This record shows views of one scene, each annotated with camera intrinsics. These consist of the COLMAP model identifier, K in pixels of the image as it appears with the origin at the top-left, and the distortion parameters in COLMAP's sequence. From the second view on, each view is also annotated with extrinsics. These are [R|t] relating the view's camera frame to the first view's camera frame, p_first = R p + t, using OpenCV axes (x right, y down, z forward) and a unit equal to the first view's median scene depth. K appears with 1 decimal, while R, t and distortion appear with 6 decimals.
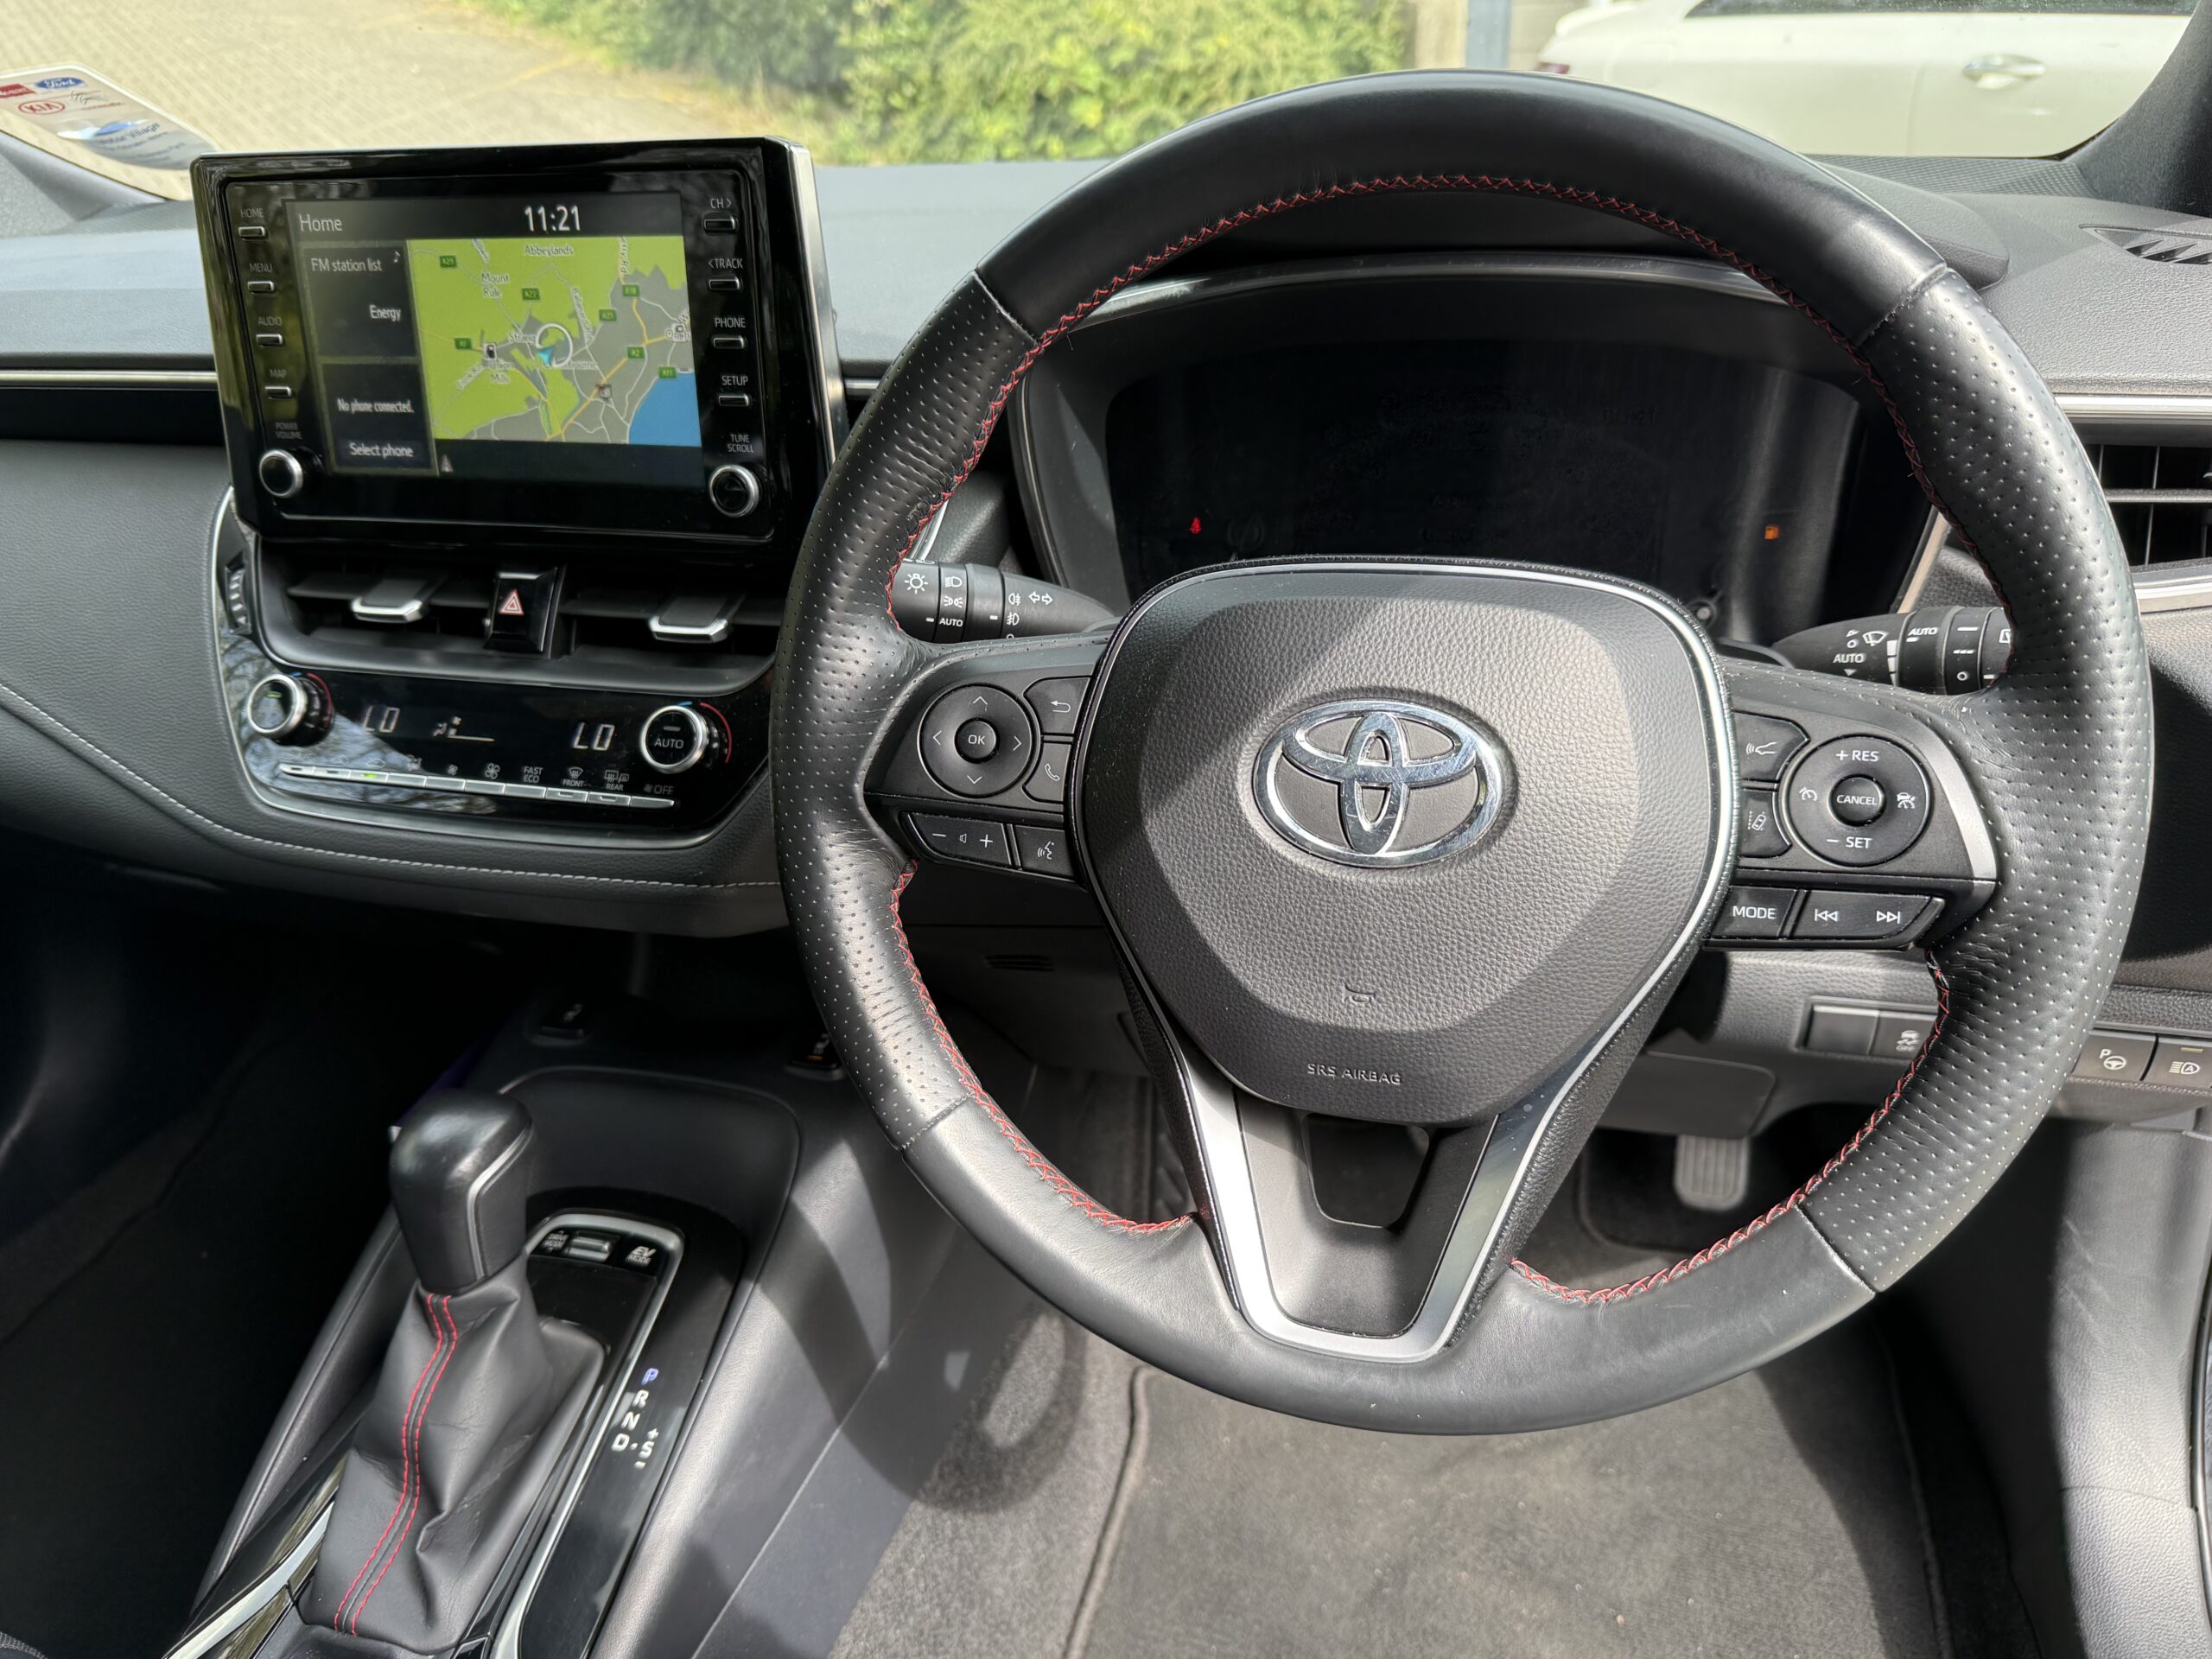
lens RADIAL K [[1607.8, 0, 1101.3], [0, 1607.8, 833.3], [0, 0, 1]] dist [0.029709, -0.063115]
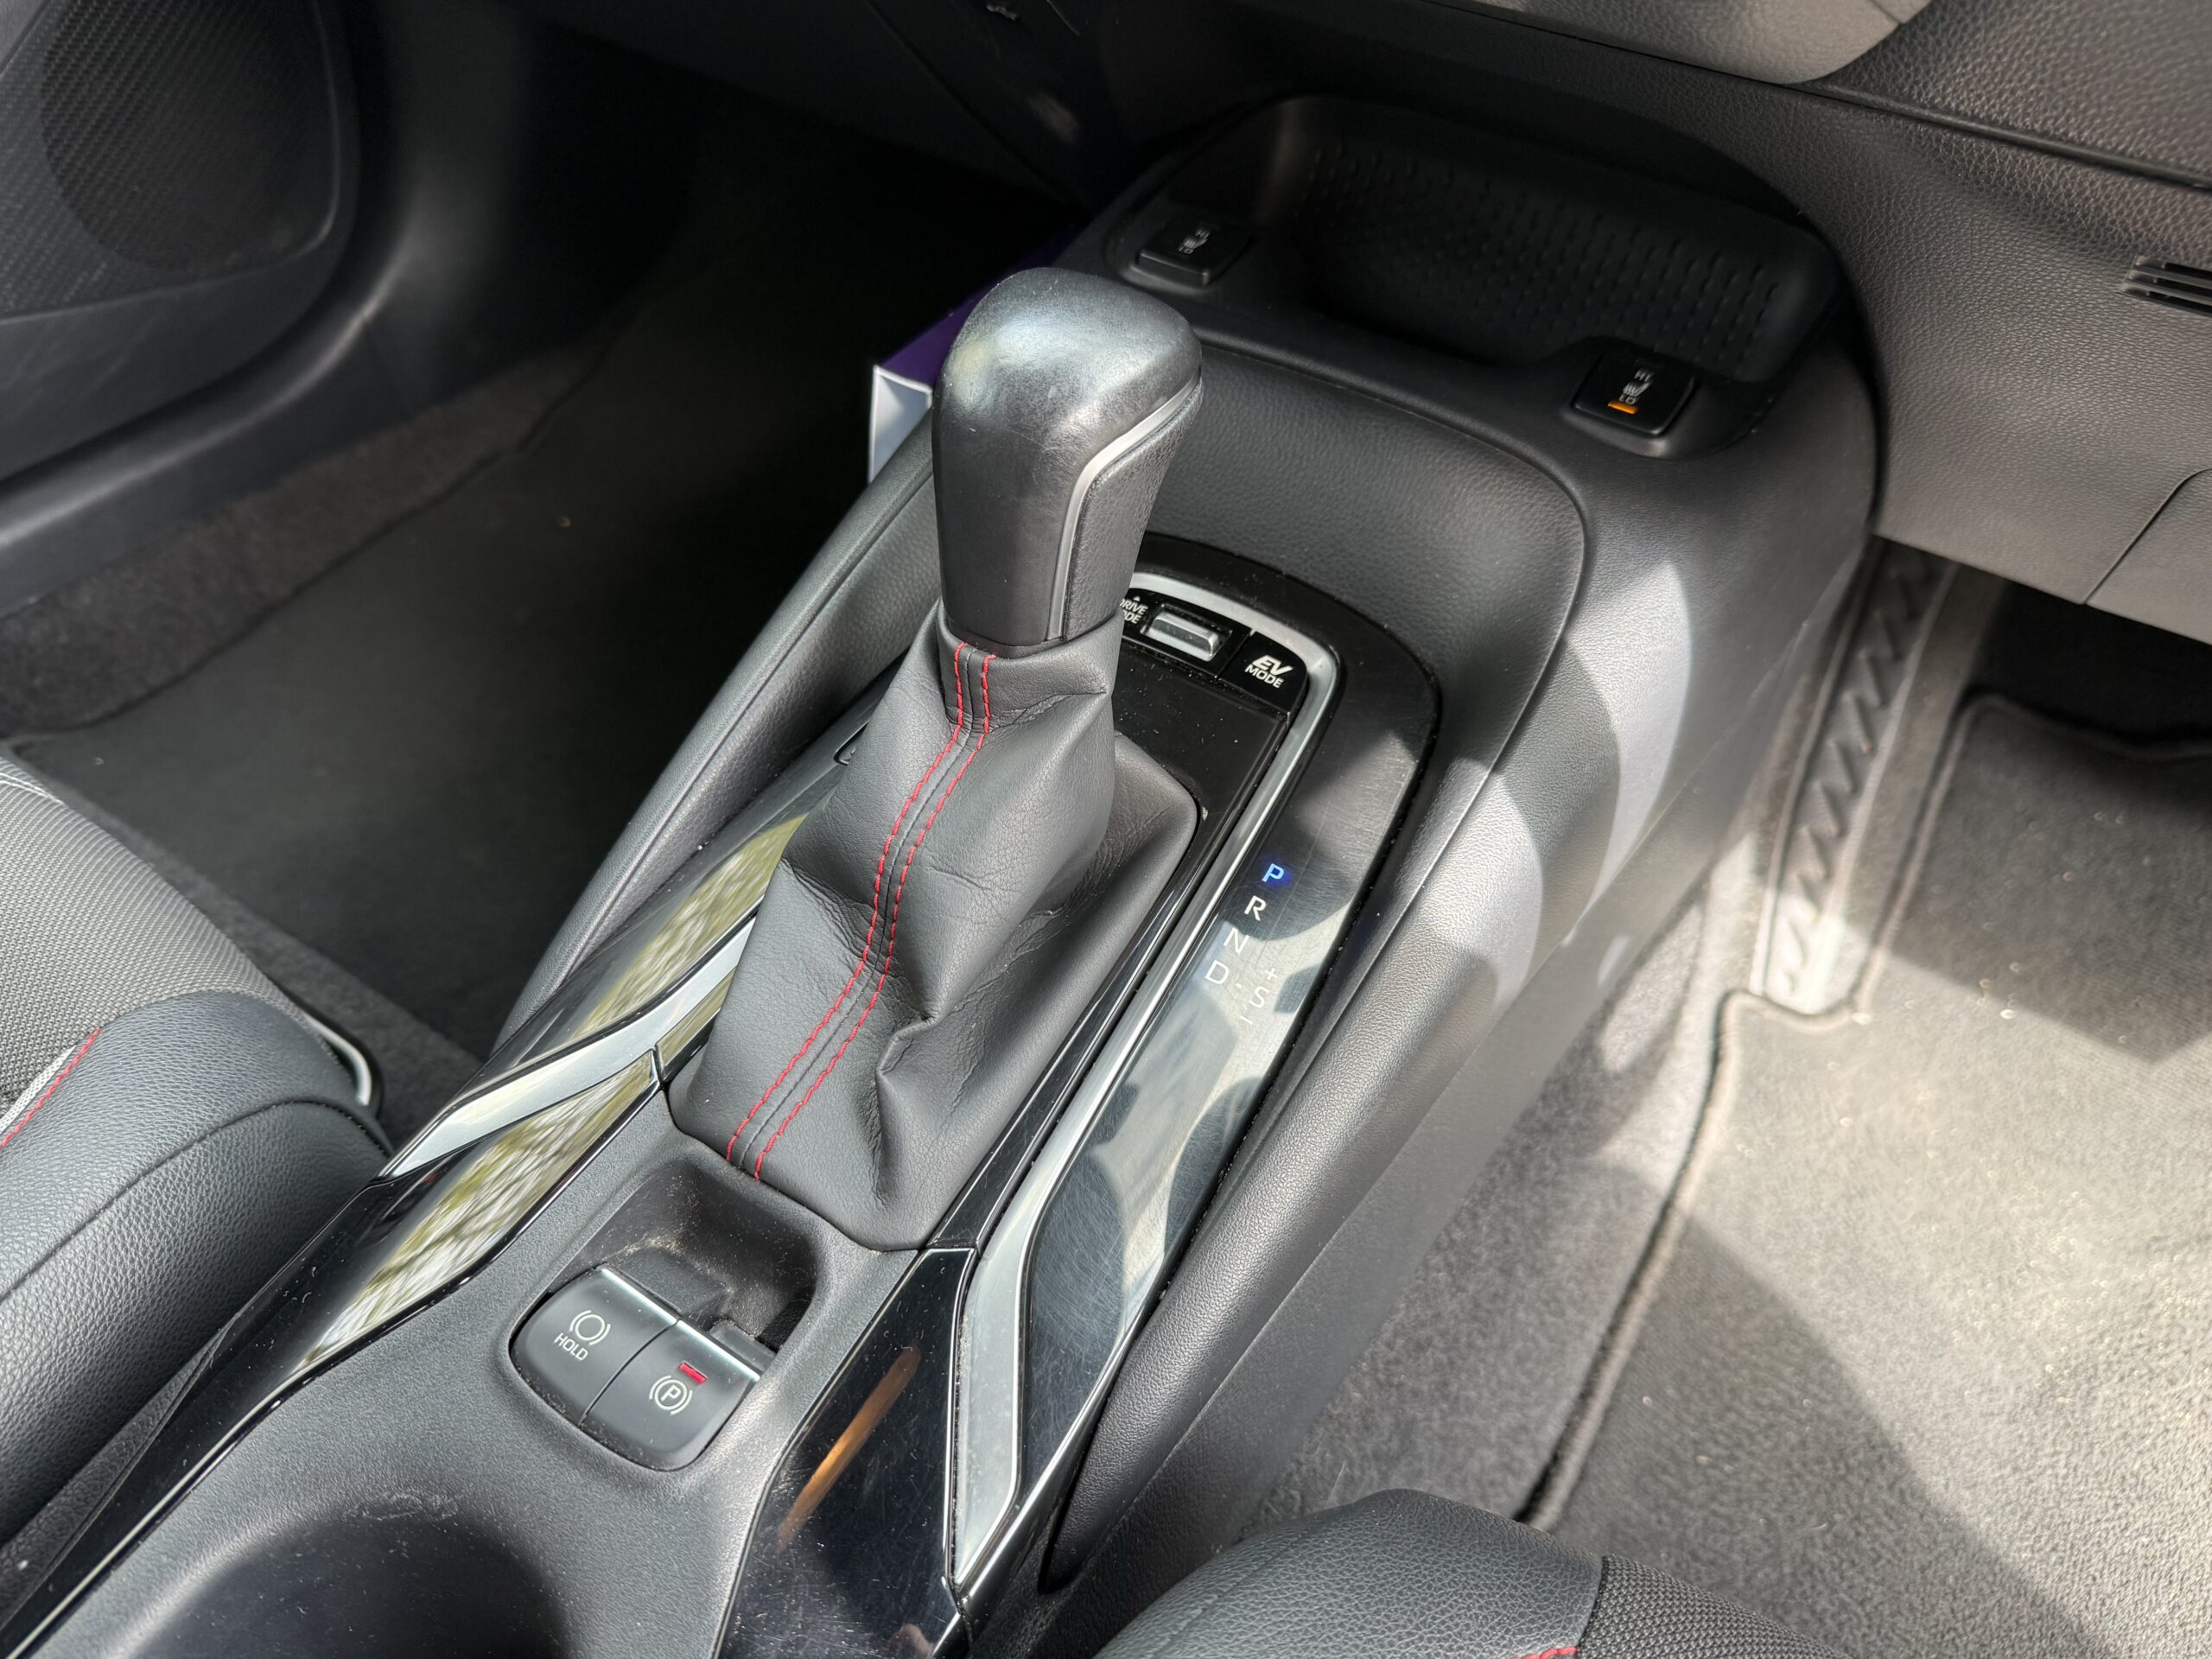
lens RADIAL K [[1623.9, 0, 1099.8], [0, 1623.9, 833.9], [0, 0, 1]] dist [0.068985, -0.094073]
pose [[0.951862, 0.271328, -0.142620, -0.238956], [-0.213649, 0.920896, 0.326043, 0.135215], [0.219802, -0.279877, 0.934535, 0.413672]]
